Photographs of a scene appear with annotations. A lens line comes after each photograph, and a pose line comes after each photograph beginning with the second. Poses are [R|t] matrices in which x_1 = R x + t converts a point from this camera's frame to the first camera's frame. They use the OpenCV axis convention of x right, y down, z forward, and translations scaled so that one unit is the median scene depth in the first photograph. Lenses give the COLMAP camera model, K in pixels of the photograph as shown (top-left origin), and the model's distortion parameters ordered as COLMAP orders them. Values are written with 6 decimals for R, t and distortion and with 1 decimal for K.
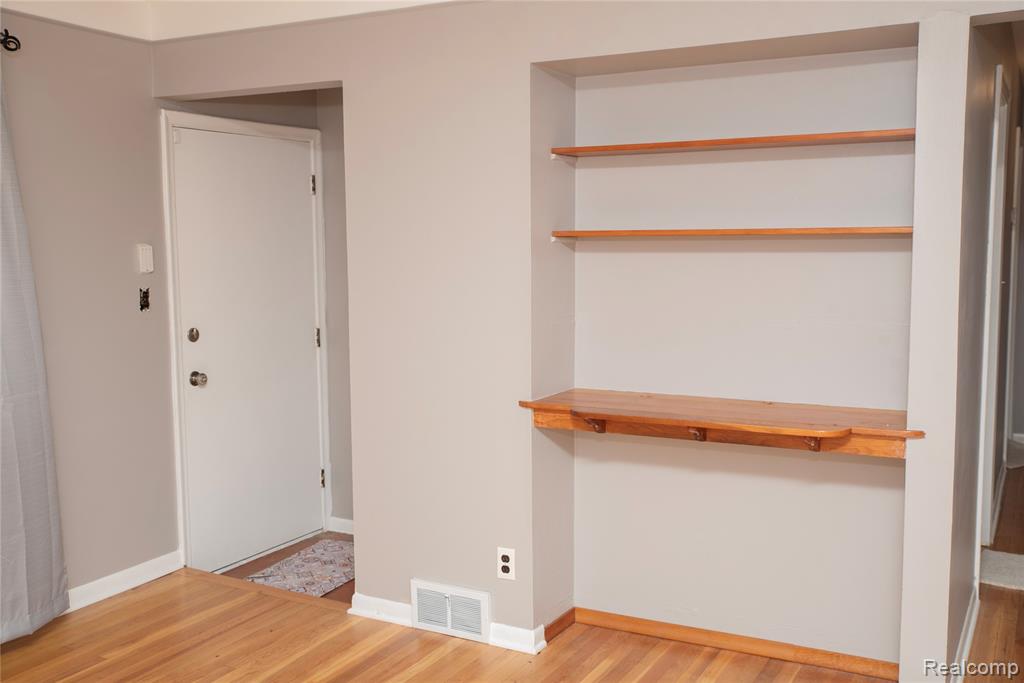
lens RADIAL K [[1053.8, 0, 512.0], [0, 1053.8, 341.5], [0, 0, 1]] dist [-0.009827, -0.011289]
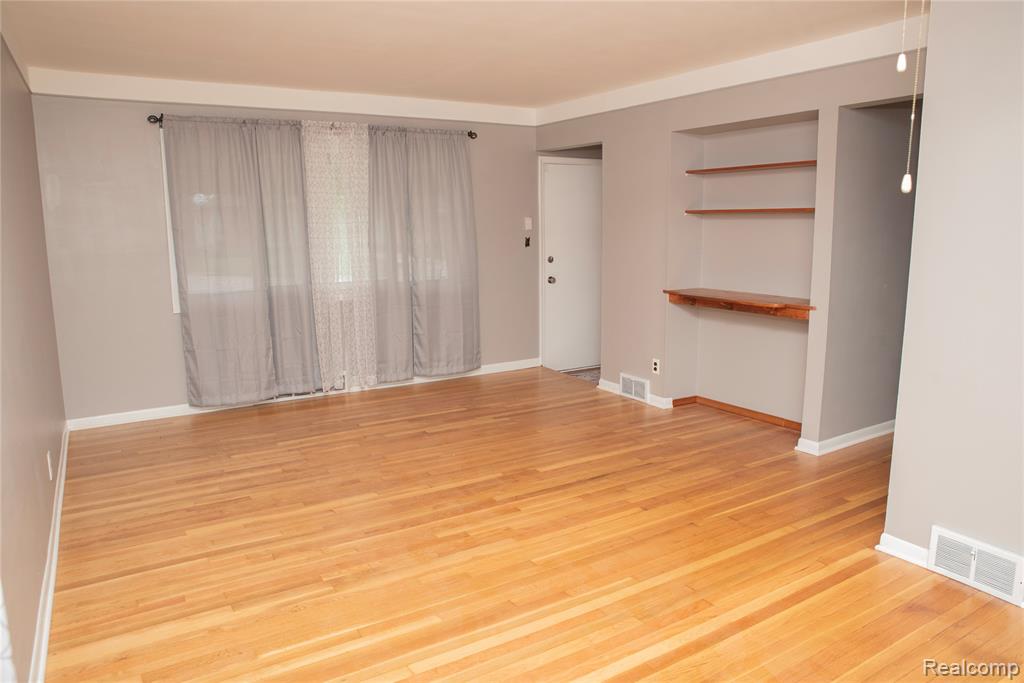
lens RADIAL K [[692.6, 0, 512.0], [0, 692.6, 341.5], [0, 0, 1]] dist [-0.146734, -0.000448]
pose [[0.870651, 0.081253, -0.485144, 0.400659], [-0.045720, 0.995361, 0.084655, 0.054174], [0.489772, -0.051524, 0.870327, -0.343318]]
